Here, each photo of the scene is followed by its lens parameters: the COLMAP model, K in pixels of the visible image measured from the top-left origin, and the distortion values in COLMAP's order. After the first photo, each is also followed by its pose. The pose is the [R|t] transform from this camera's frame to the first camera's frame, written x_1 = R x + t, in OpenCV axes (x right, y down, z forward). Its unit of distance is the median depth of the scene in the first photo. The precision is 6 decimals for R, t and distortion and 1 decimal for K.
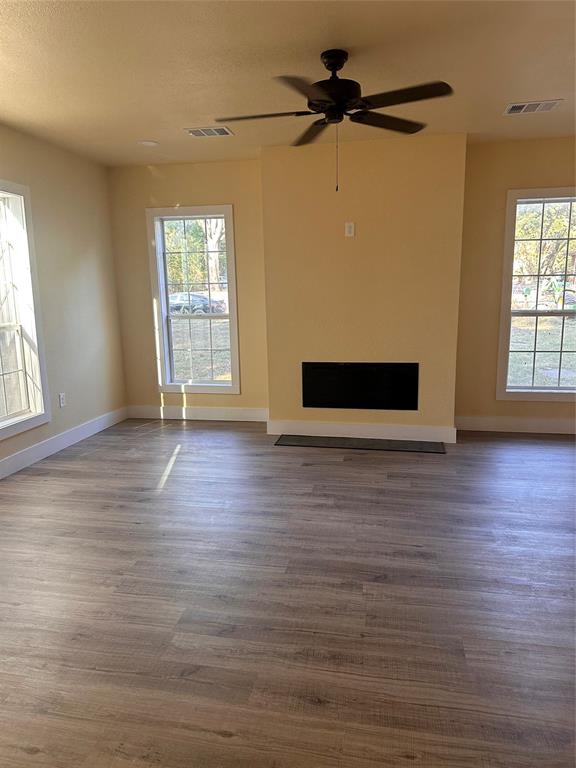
lens RADIAL K [[538.1, 0, 288.0], [0, 538.1, 384.0], [0, 0, 1]] dist [0.110248, -0.188196]
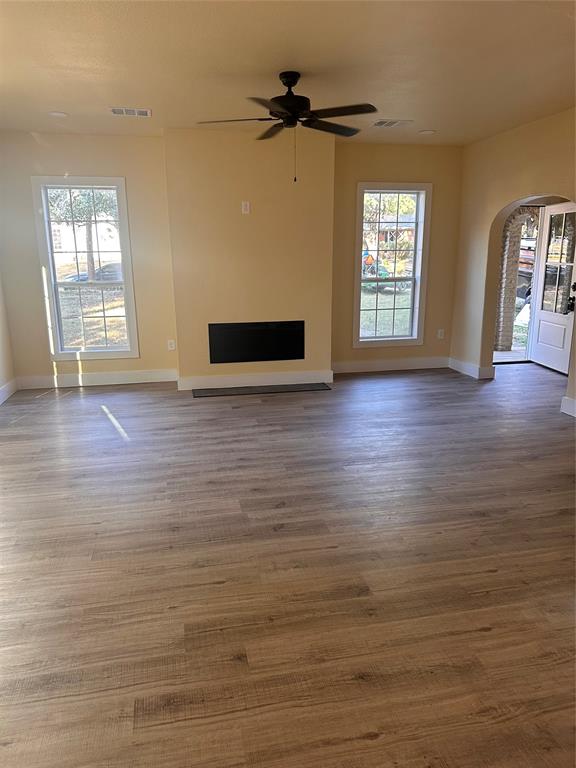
lens RADIAL K [[538.1, 0, 288.0], [0, 538.1, 384.0], [0, 0, 1]] dist [0.110248, -0.188196]
pose [[0.918166, -0.081415, 0.387741, -0.277845], [0.063005, 0.996209, 0.059982, 0.029154], [-0.391155, -0.030644, 0.919815, -0.122641]]
